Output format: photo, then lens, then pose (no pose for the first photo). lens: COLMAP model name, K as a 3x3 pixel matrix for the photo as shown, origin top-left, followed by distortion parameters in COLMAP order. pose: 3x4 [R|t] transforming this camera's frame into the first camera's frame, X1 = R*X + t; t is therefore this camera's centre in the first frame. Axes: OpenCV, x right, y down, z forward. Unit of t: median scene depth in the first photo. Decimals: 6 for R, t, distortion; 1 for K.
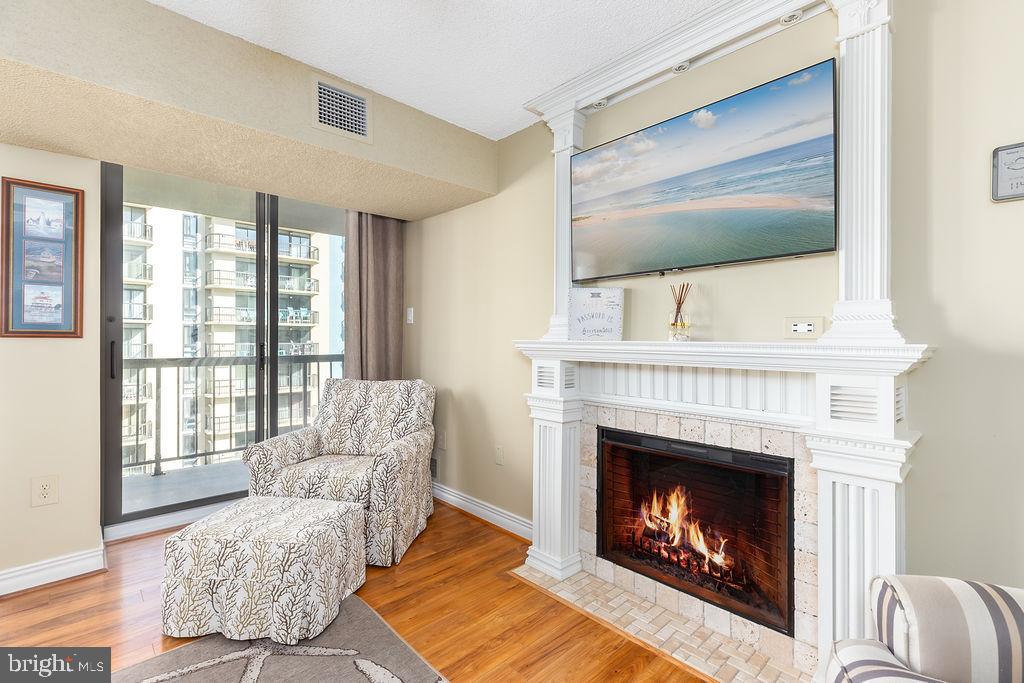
lens RADIAL K [[458.6, 0, 513.0], [0, 458.6, 339.1], [0, 0, 1]] dist [0.001041, -0.000888]
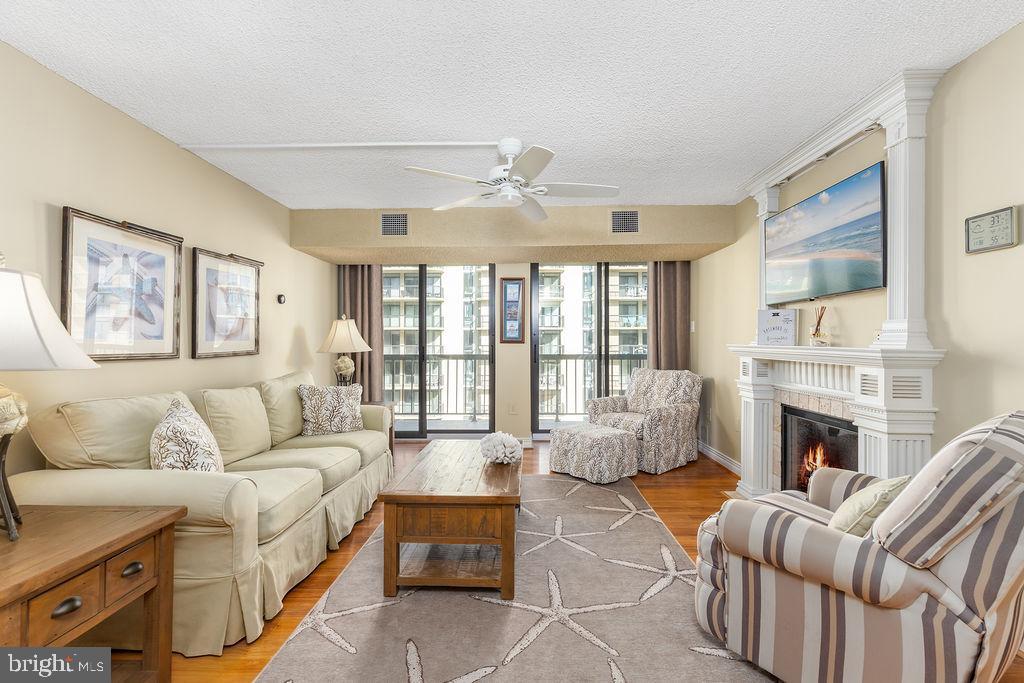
lens RADIAL K [[461.7, 0, 513.9], [0, 461.7, 340.3], [0, 0, 1]] dist [0.004367, 0.000010]
pose [[0.711513, -0.004822, -0.702657, 0.674145], [0.003796, 0.999988, -0.003019, -0.012131], [0.702663, -0.000519, 0.711523, -0.708734]]
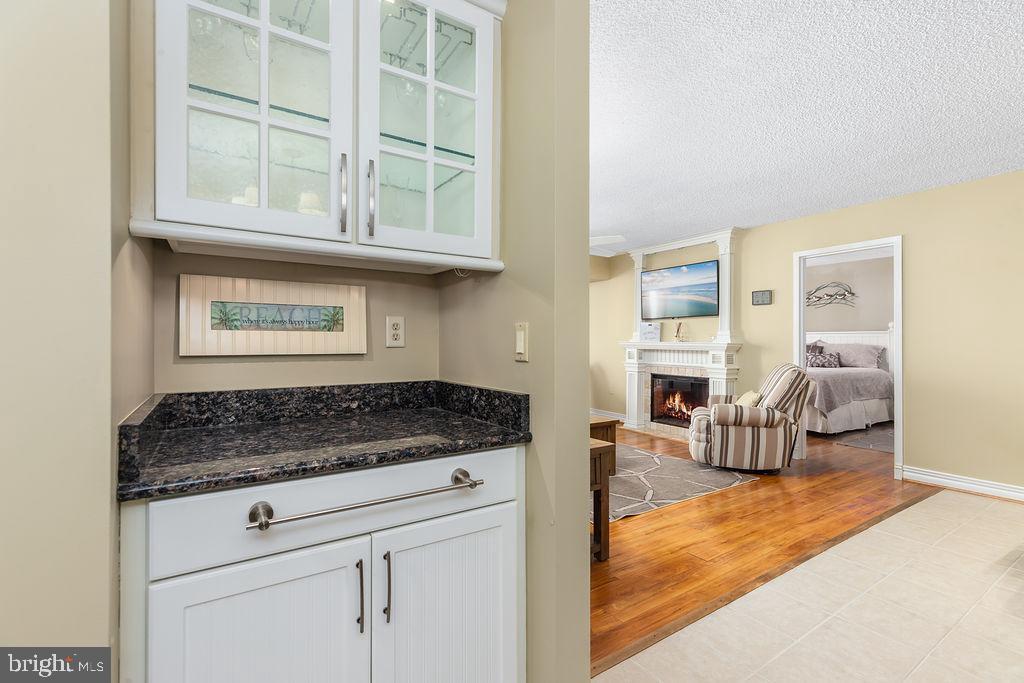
lens RADIAL K [[461.7, 0, 513.9], [0, 461.7, 340.3], [0, 0, 1]] dist [0.004367, 0.000010]
pose [[0.984521, 0.000226, -0.175267, -0.147498], [0.000570, 0.999990, 0.004492, -0.018280], [0.175266, -0.004522, 0.984511, -1.998631]]
